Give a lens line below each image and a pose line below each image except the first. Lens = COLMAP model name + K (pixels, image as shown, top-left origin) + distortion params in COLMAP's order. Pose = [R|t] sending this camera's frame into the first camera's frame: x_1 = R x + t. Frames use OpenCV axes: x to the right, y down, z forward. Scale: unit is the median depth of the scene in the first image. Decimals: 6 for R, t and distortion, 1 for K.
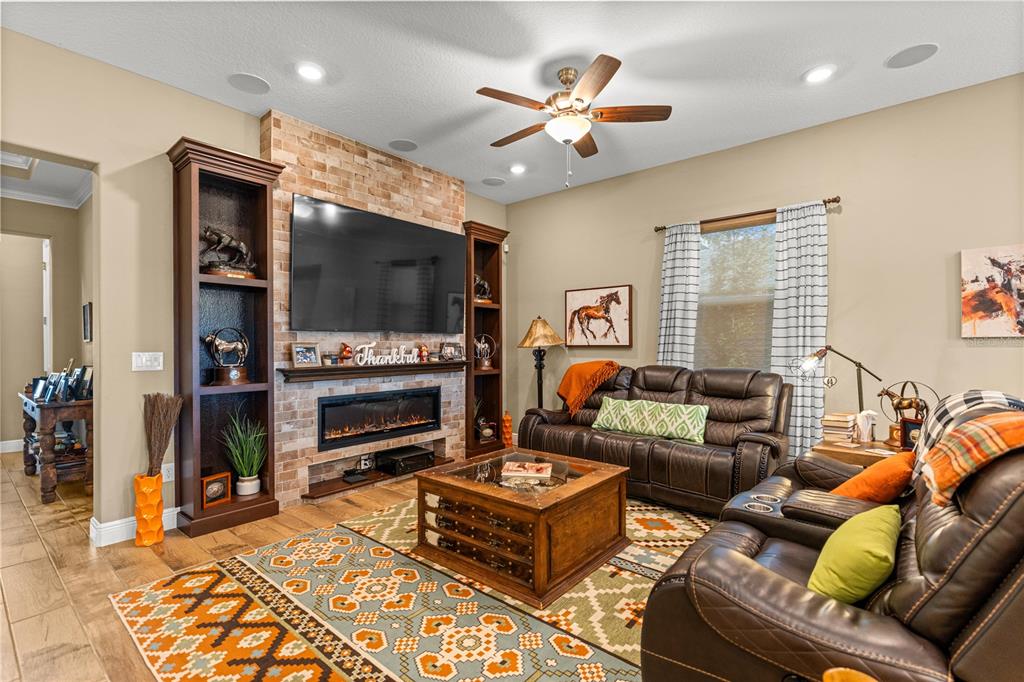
lens RADIAL K [[470.9, 0, 511.5], [0, 470.9, 344.5], [0, 0, 1]] dist [-0.000828, -0.000278]
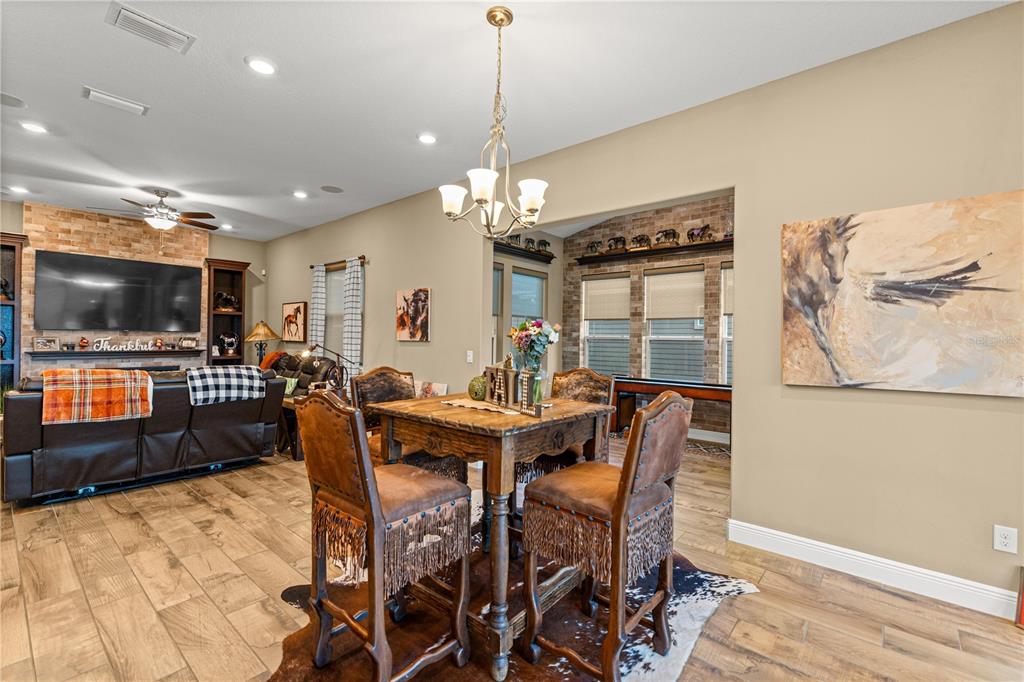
lens RADIAL K [[448.9, 0, 516.4], [0, 448.9, 337.5], [0, 0, 1]] dist [0.001618, 0.000378]
pose [[0.999865, 0.016364, -0.001772, 1.087178], [-0.016363, 0.999866, 0.000638, -0.026177], [0.001782, -0.000609, 0.999998, -0.533969]]
